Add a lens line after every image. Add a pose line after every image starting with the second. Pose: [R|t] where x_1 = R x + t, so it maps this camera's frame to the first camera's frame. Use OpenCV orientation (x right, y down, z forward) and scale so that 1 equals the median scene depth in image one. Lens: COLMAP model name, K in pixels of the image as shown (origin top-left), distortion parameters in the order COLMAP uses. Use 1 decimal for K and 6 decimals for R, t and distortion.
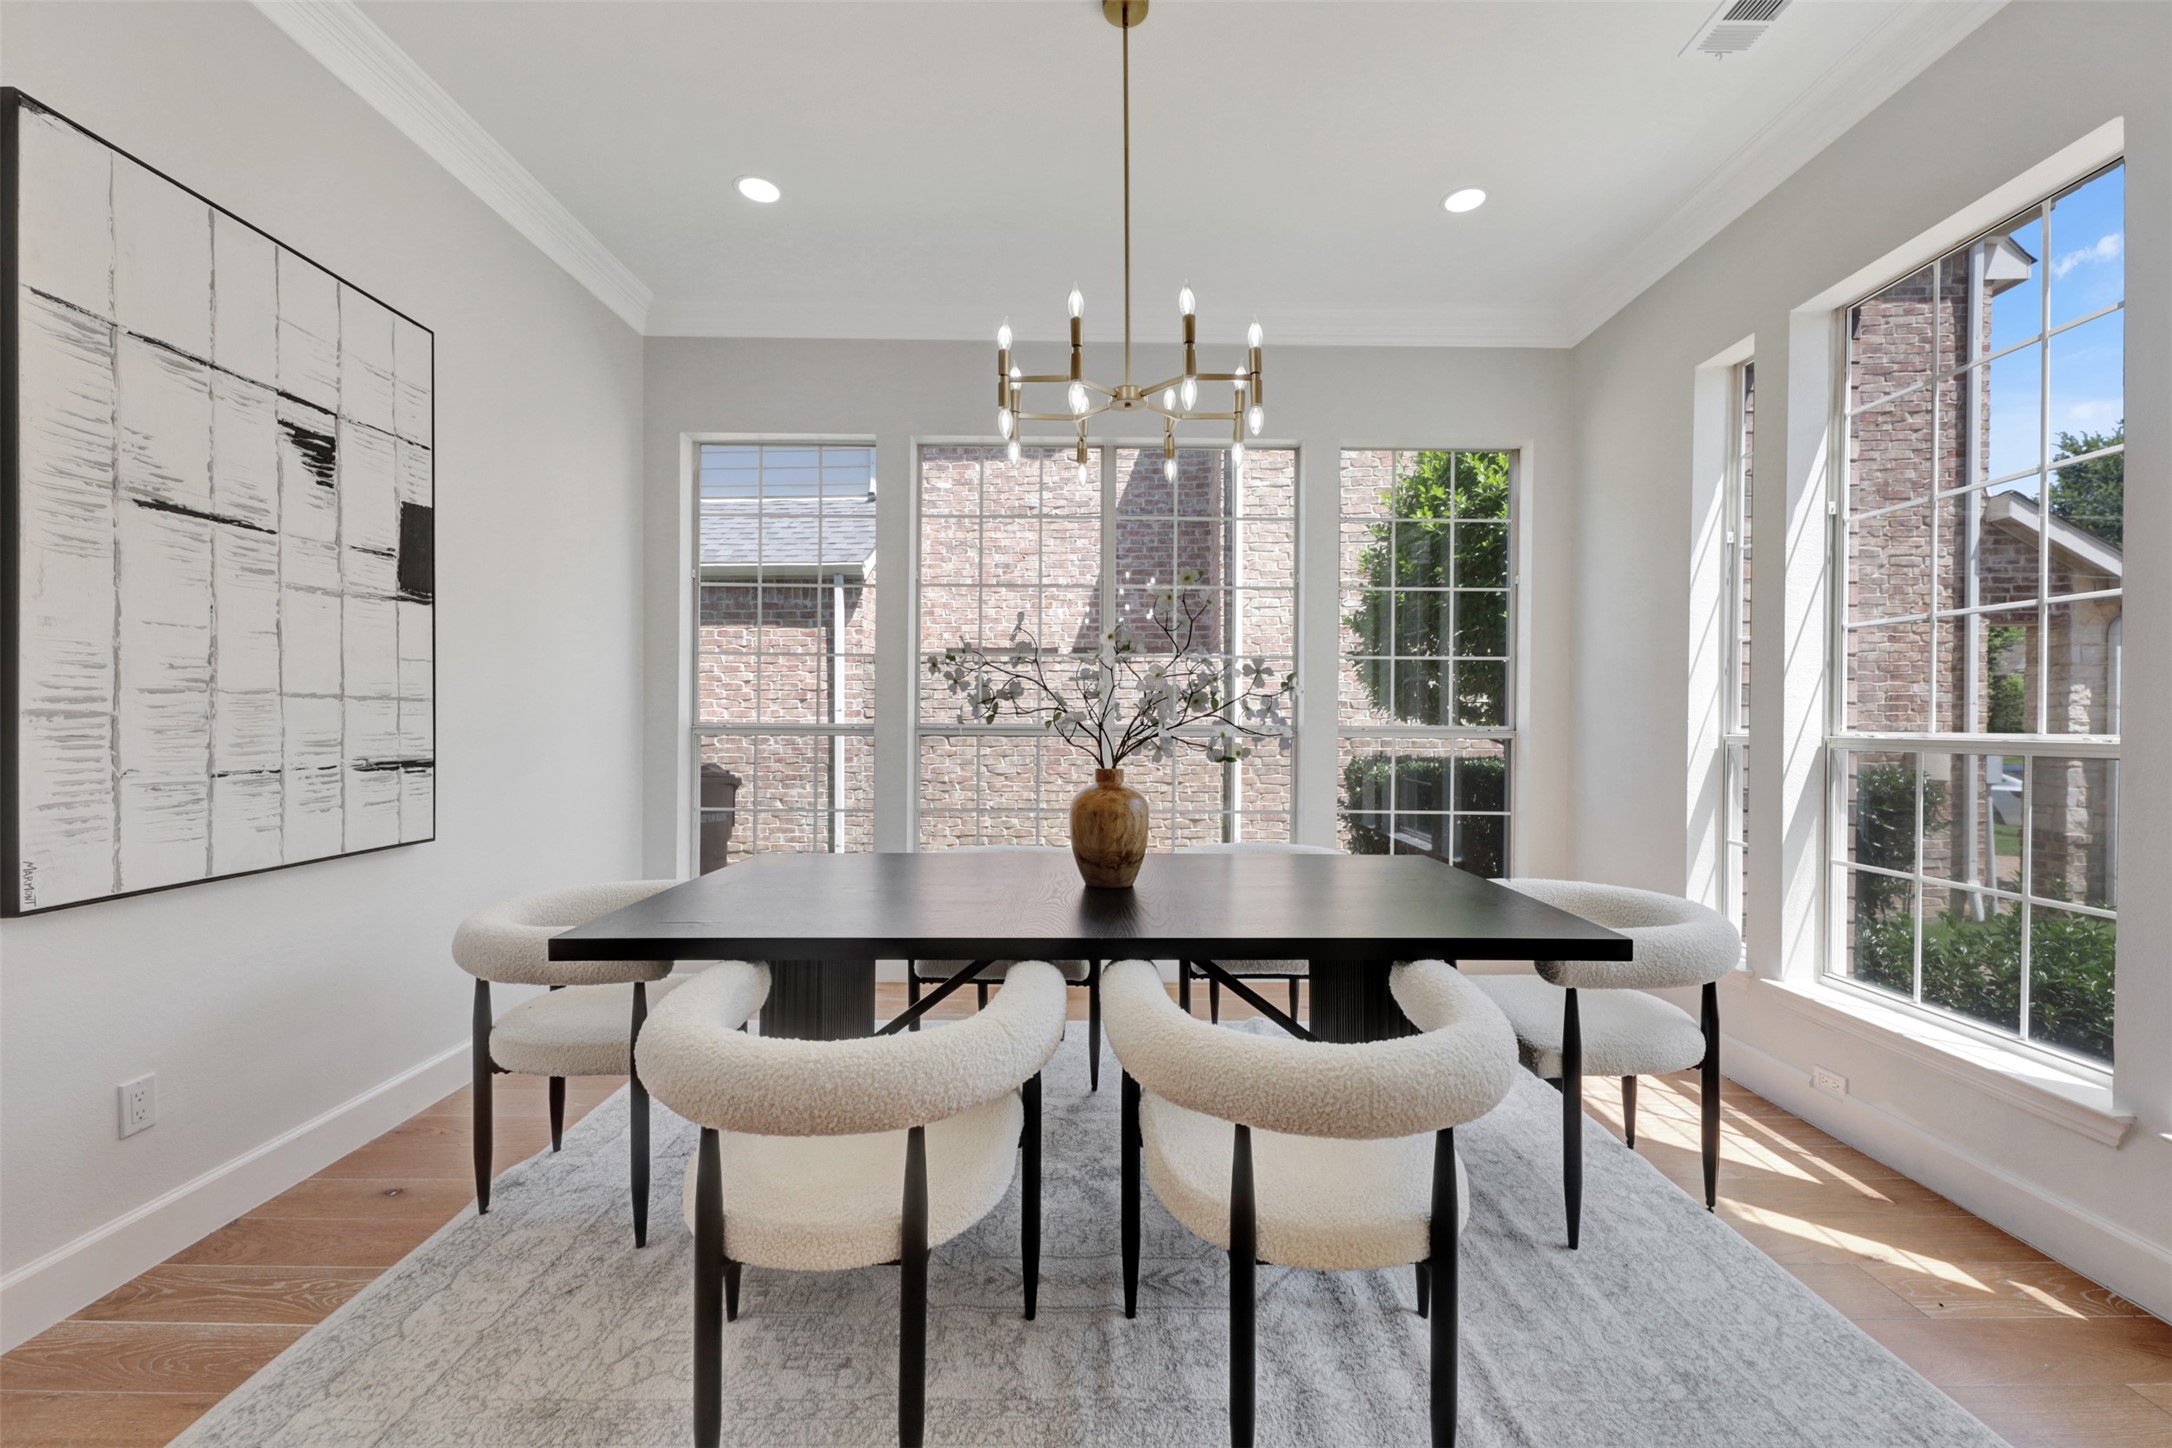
lens RADIAL K [[856.0, 0, 1099.4], [0, 856.0, 717.1], [0, 0, 1]] dist [0.010641, -0.006023]
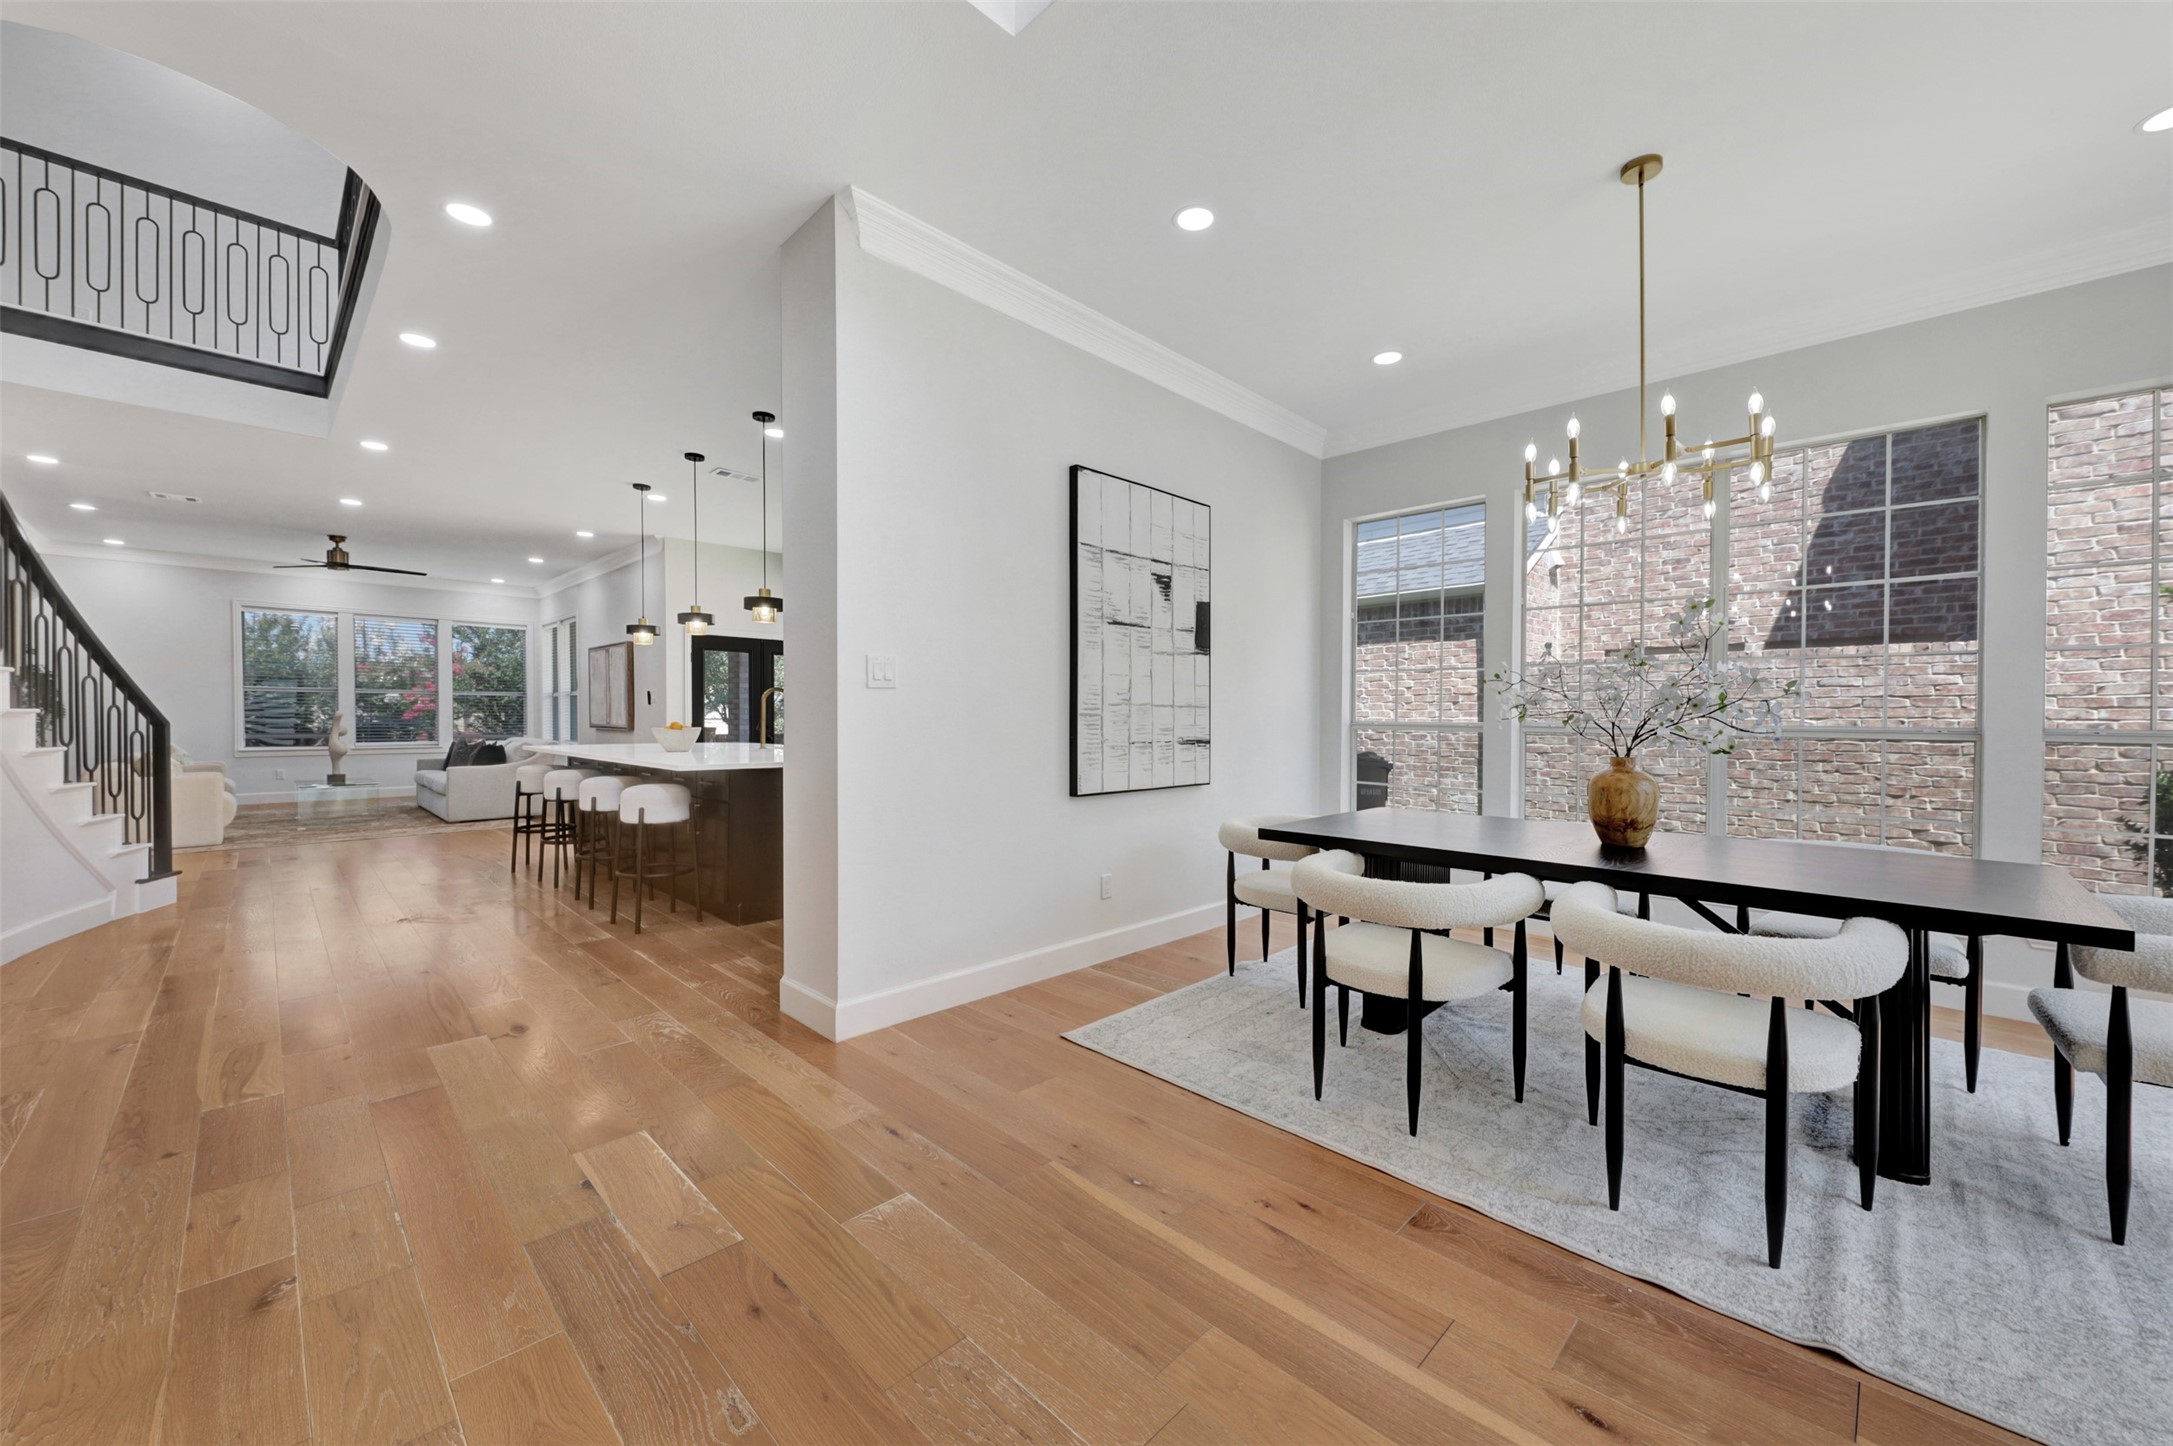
lens RADIAL K [[805.0, 0, 1106.0], [0, 805.0, 723.7], [0, 0, 1]] dist [0.023767, -0.012063]
pose [[0.712744, 0.007967, -0.701379, 0.320340], [-0.002469, 0.999958, 0.008849, 0.000472], [0.701420, -0.004575, 0.712734, -0.445731]]
